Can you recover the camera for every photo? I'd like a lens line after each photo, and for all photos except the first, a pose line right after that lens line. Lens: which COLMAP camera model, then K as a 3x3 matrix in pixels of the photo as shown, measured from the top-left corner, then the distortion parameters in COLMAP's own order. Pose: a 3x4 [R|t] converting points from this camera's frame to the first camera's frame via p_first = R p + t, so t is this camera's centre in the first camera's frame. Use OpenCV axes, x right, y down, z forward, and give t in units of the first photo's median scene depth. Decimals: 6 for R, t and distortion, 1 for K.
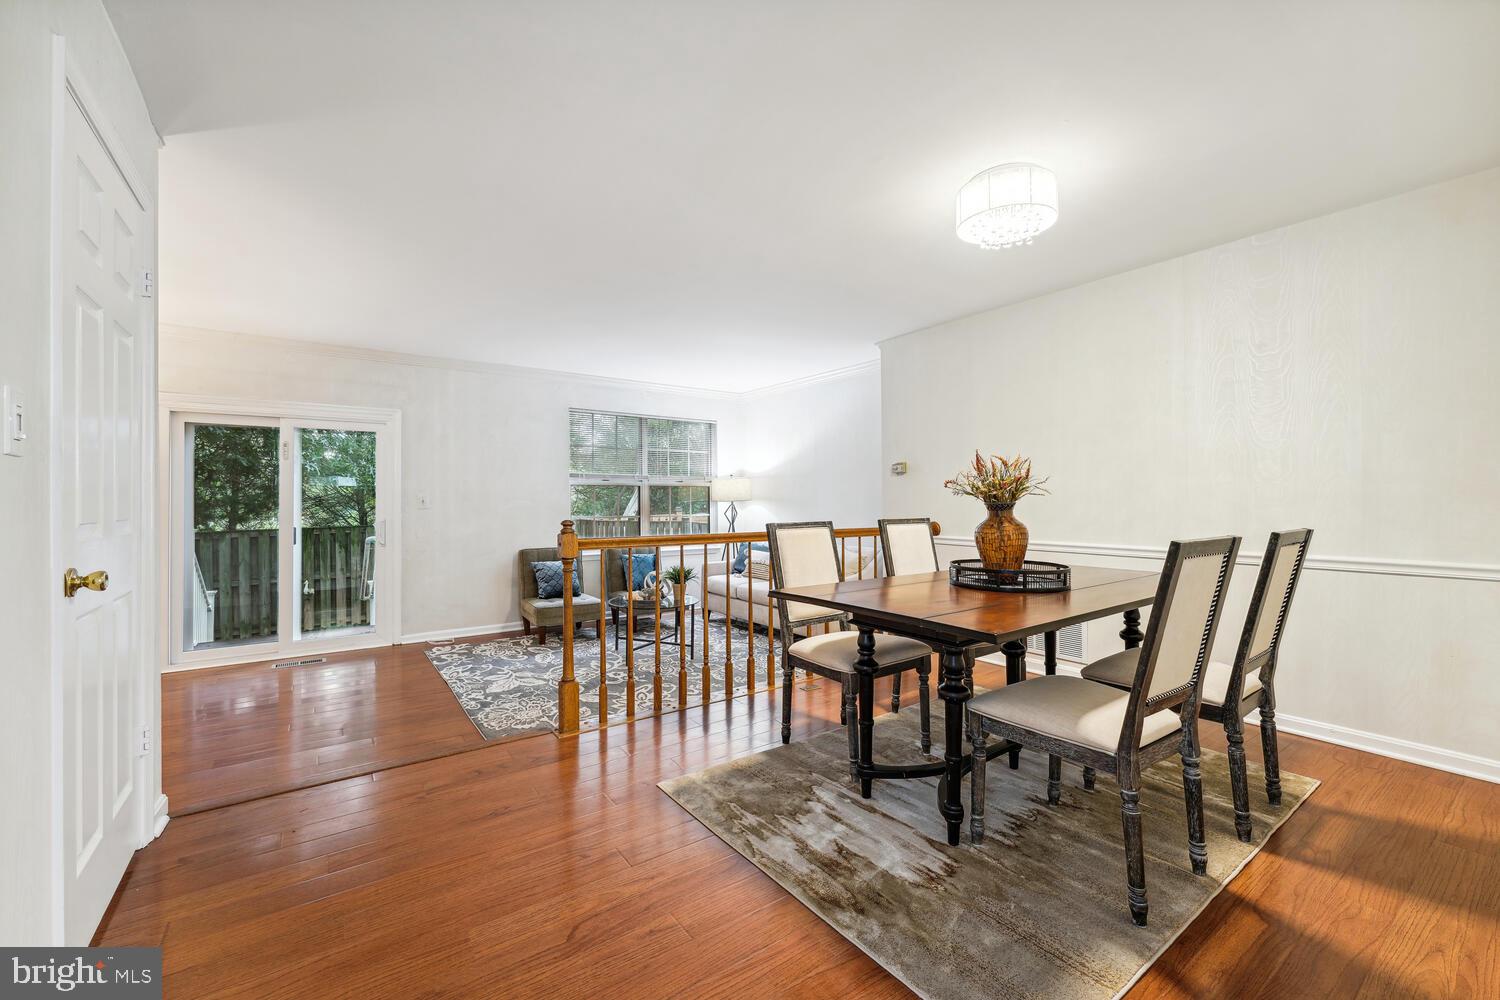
lens RADIAL K [[607.9, 0, 747.3], [0, 607.9, 494.0], [0, 0, 1]] dist [-0.007236, 0.000865]
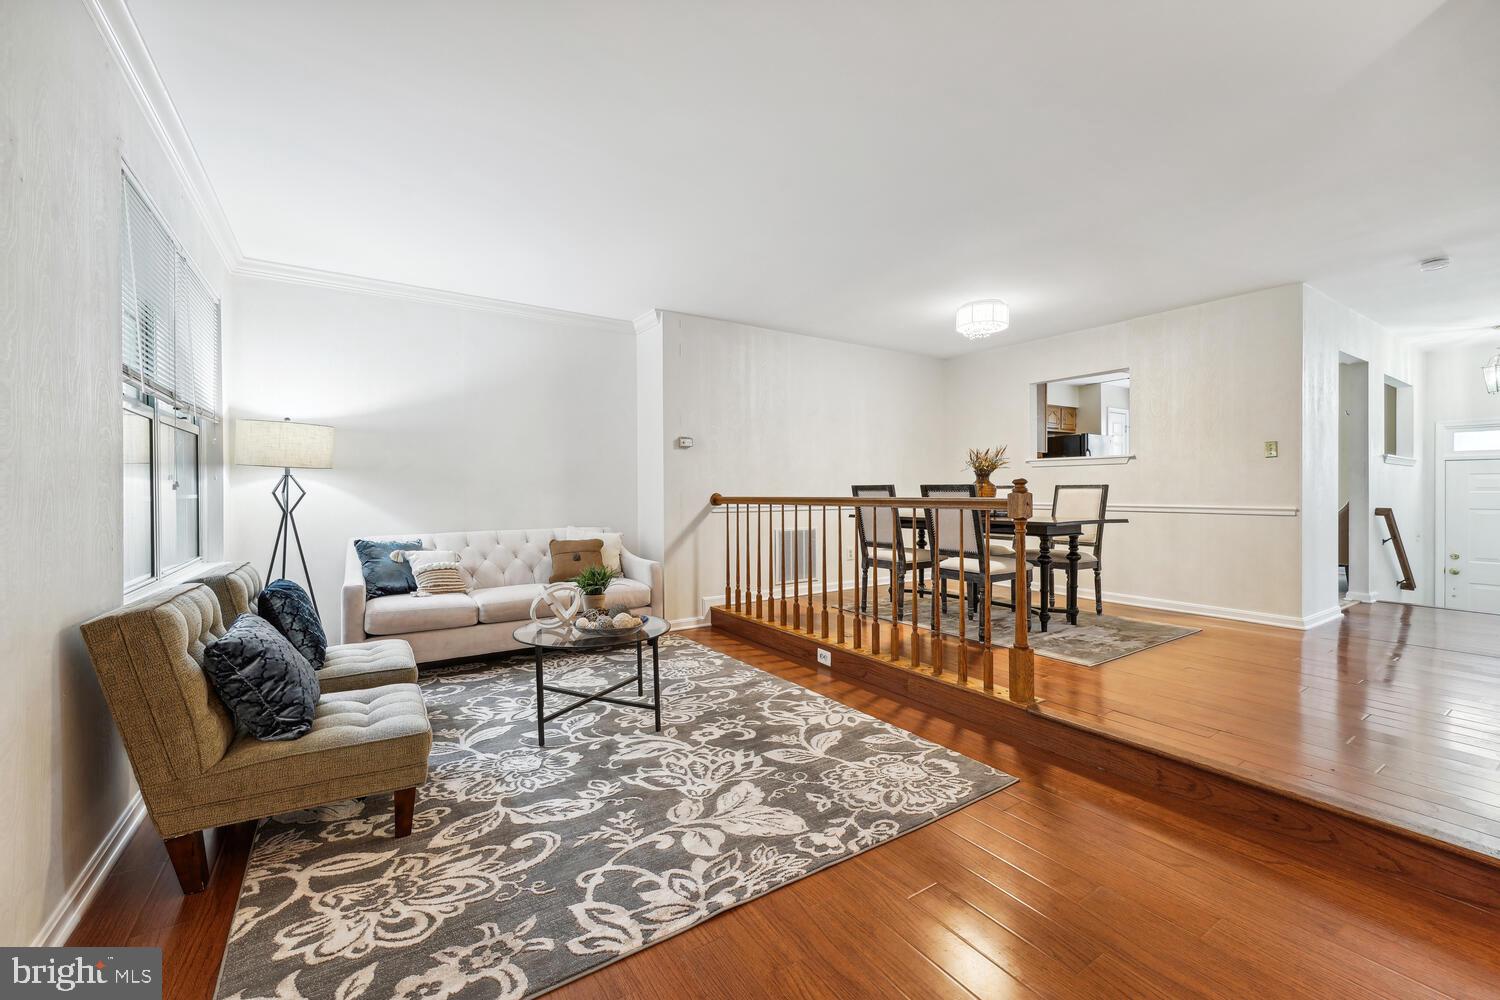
lens RADIAL K [[607.9, 0, 756.2], [0, 607.9, 493.6], [0, 0, 1]] dist [-0.007236, 0.000865]
pose [[0.020634, -0.000544, 0.999787, -1.366152], [-0.009722, 0.999952, 0.000745, 0.077956], [-0.999740, -0.009735, 0.020628, 1.527122]]
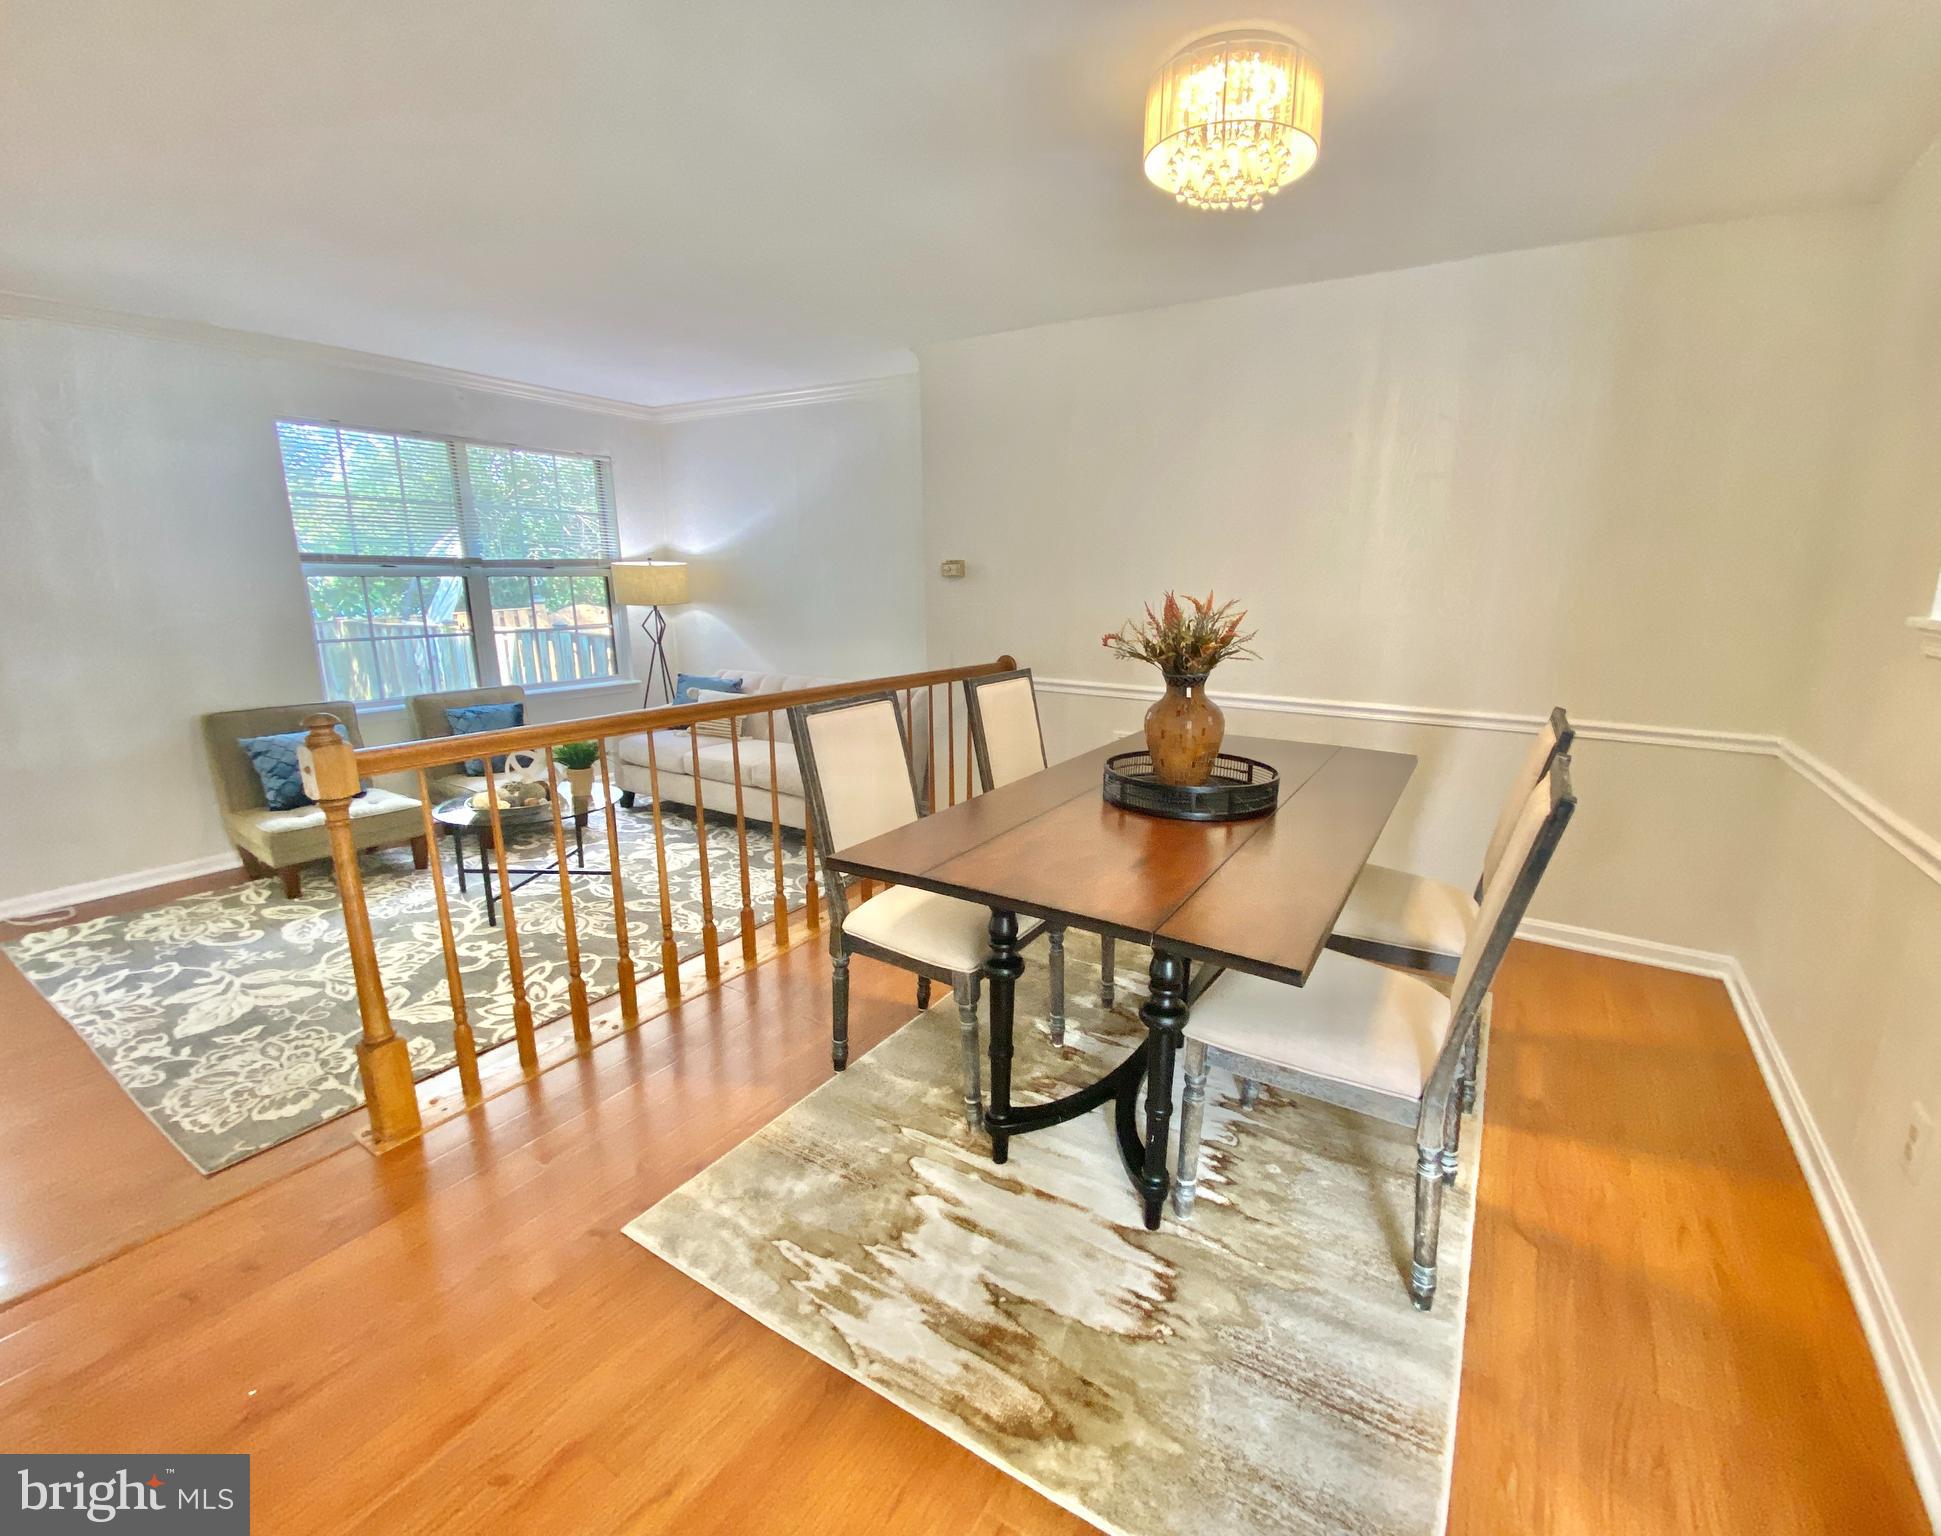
lens RADIAL K [[844.4, 0, 1036.7], [0, 844.4, 764.7], [0, 0, 1]] dist [-0.005266, -0.008938]
pose [[0.912558, -0.075689, 0.401883, -0.072132], [-0.020973, 0.972768, 0.230831, -0.080507], [-0.408410, -0.219076, 0.886119, 0.257382]]
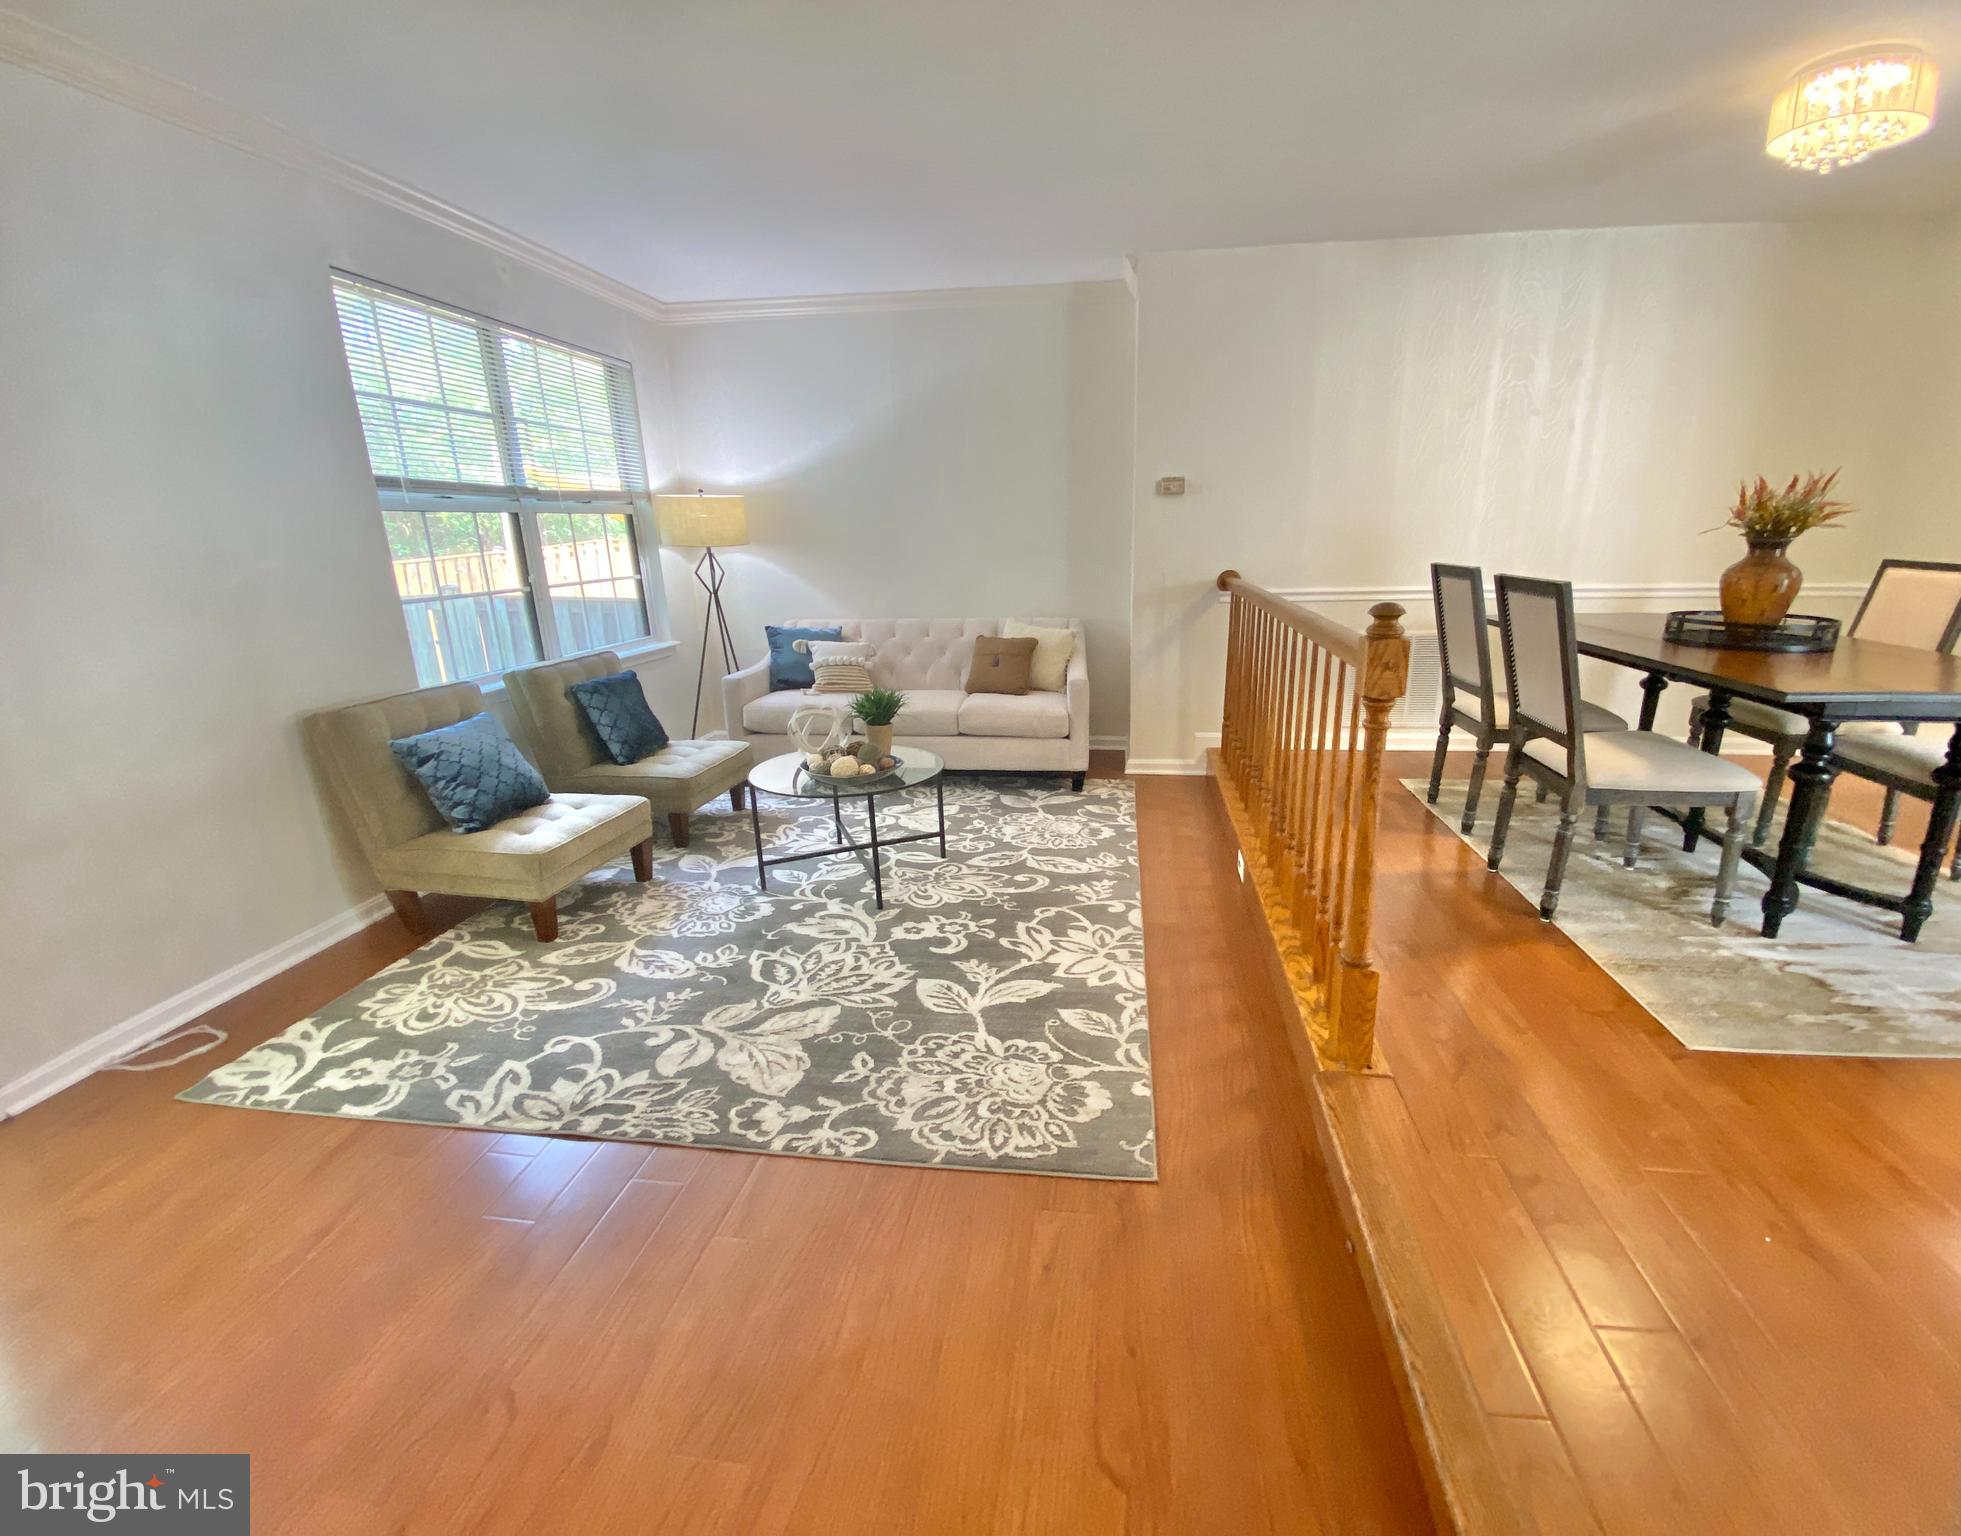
lens RADIAL K [[819.0, 0, 1037.2], [0, 819.0, 786.3], [0, 0, 1]] dist [-0.011030, -0.000743]
pose [[0.661936, -0.230761, 0.713155, -0.939381], [0.005423, 0.952881, 0.303297, -0.001598], [-0.749541, -0.196896, 0.631997, 0.895327]]
